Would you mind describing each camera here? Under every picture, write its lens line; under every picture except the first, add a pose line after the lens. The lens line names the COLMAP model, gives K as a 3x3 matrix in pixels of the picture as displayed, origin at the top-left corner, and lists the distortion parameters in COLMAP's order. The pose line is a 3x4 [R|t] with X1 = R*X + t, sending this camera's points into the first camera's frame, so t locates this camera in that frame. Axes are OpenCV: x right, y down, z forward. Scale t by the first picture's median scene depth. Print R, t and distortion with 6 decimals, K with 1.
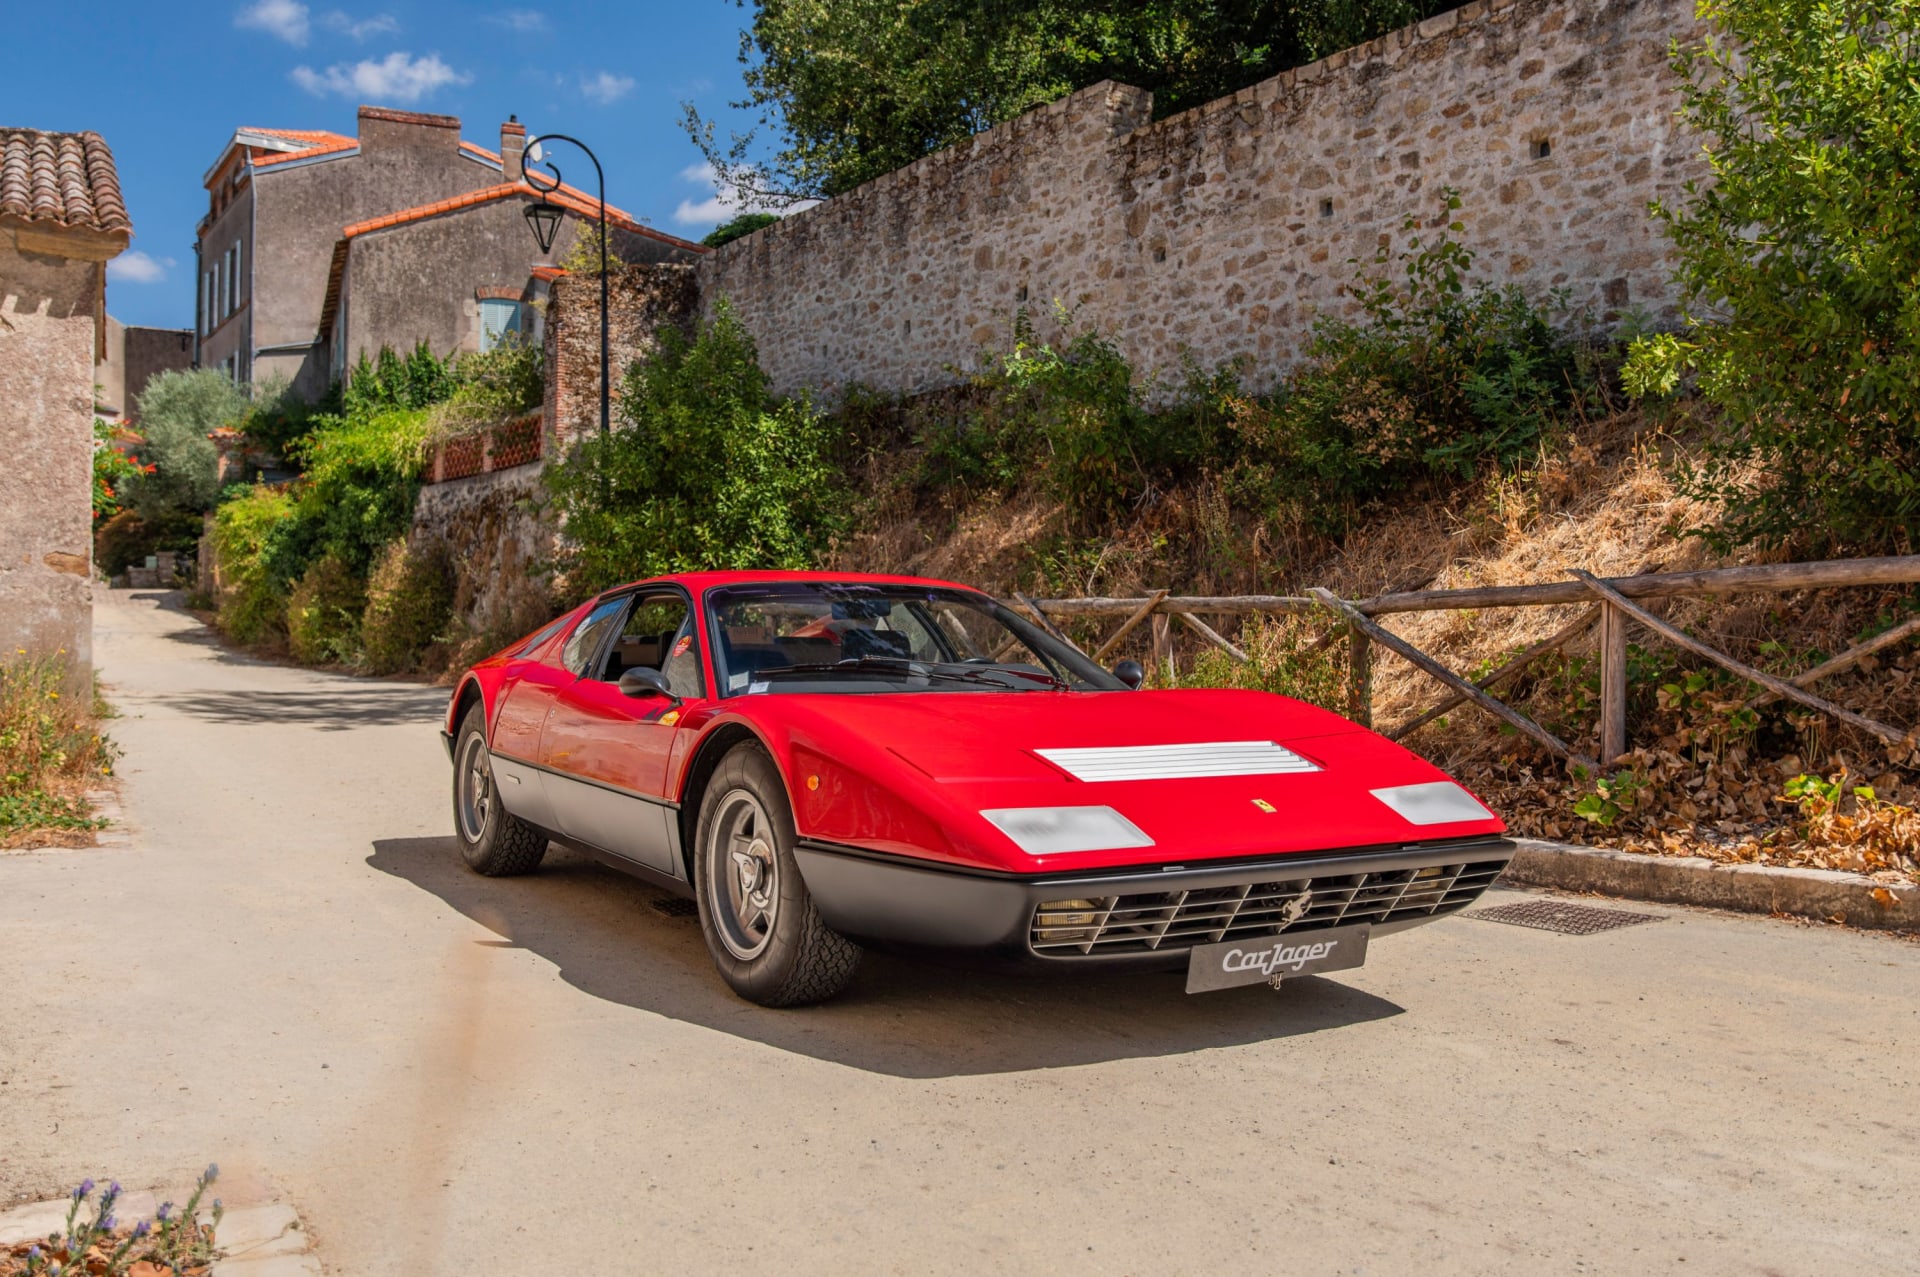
lens RADIAL K [[1744.3, 0, 960.5], [0, 1744.3, 639.7], [0, 0, 1]] dist [-0.009978, 0.000000]
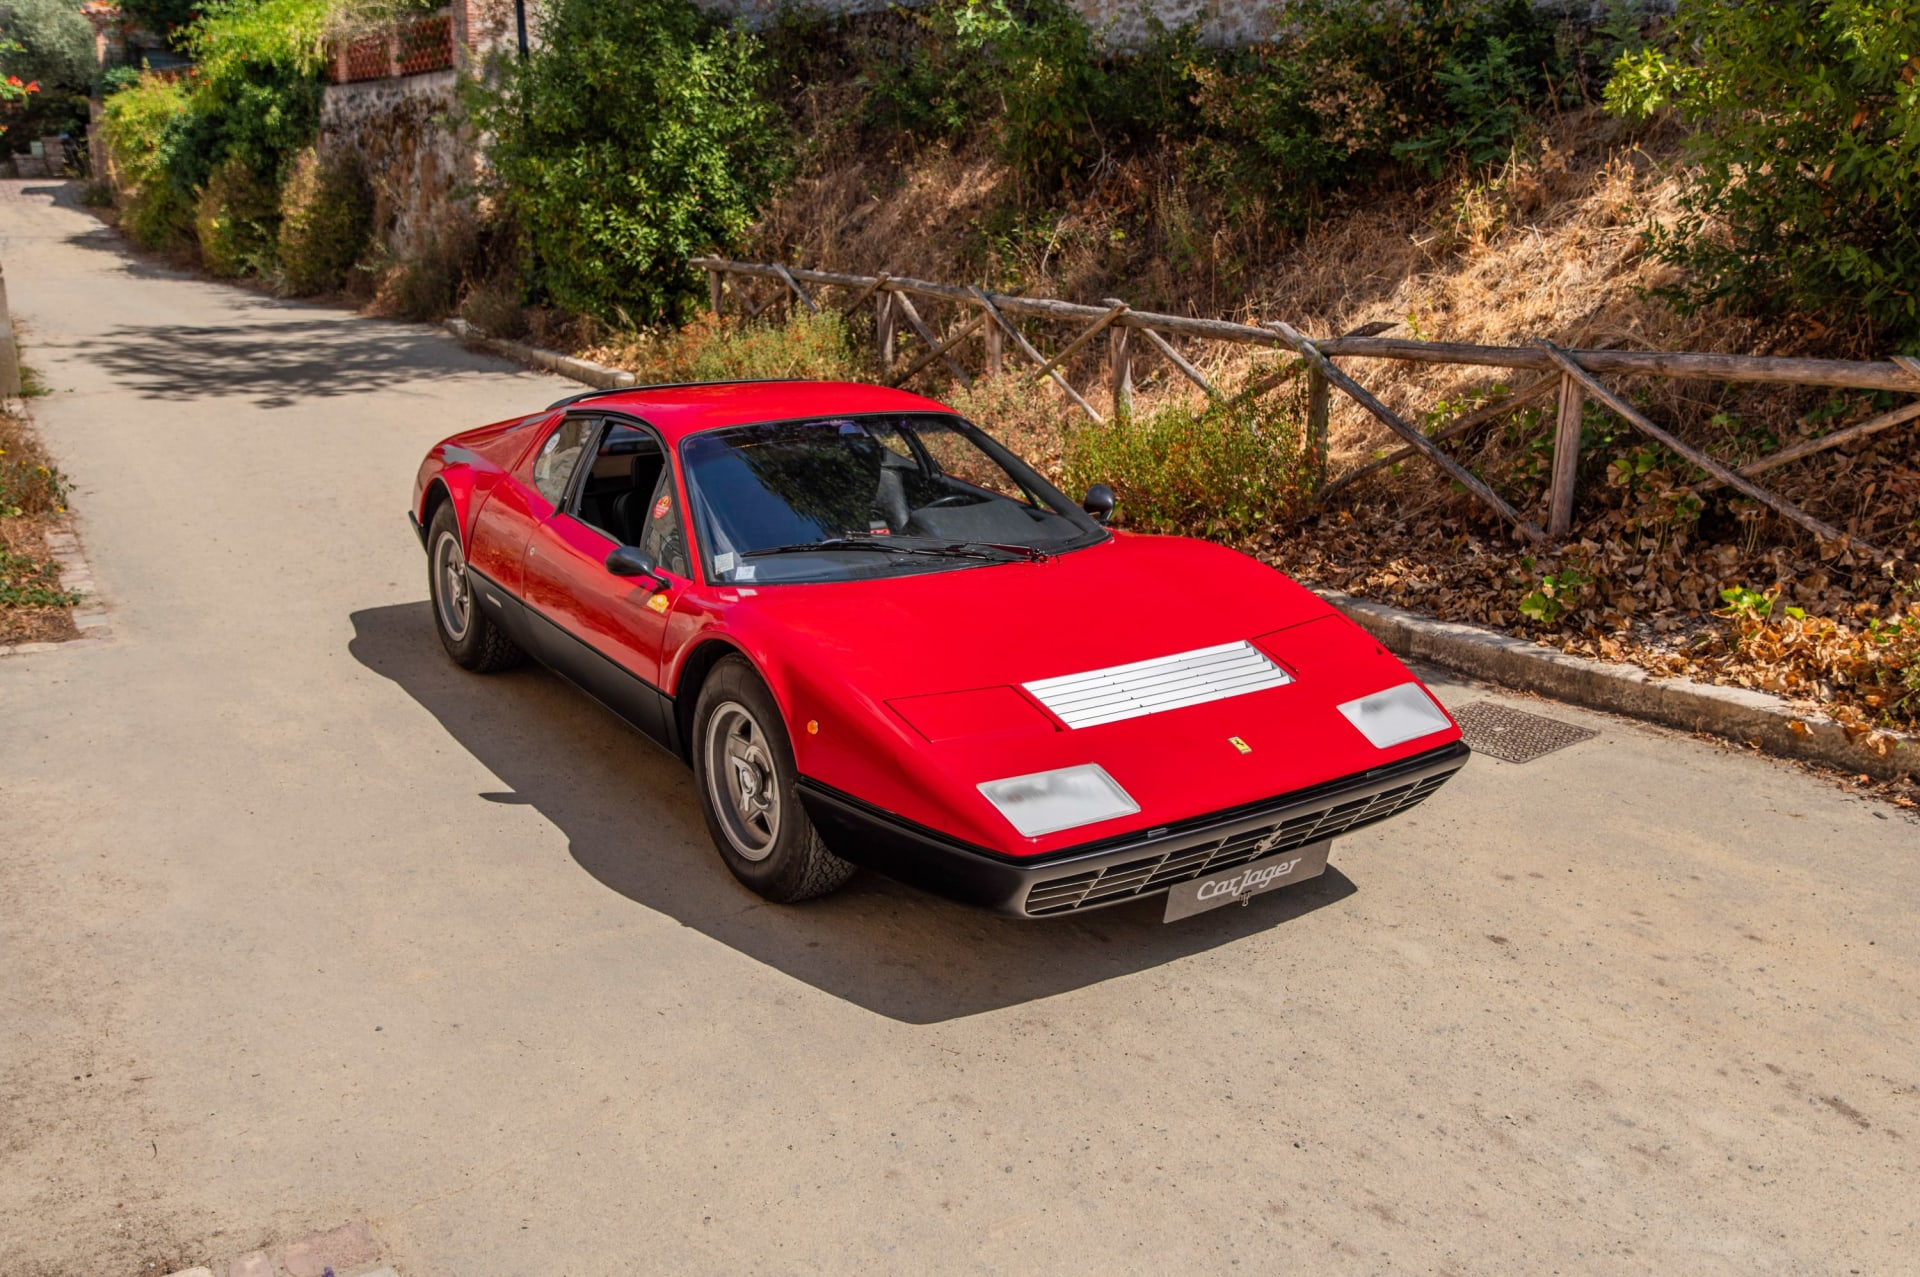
lens RADIAL K [[1744.3, 0, 958.9], [0, 1744.3, 642.5], [0, 0, 1]] dist [-0.009978, 0.000000]
pose [[0.999096, -0.014034, 0.040136, -0.023901], [0.001828, 0.957267, 0.289200, -0.168667], [-0.042480, -0.288865, 0.956427, 0.006709]]
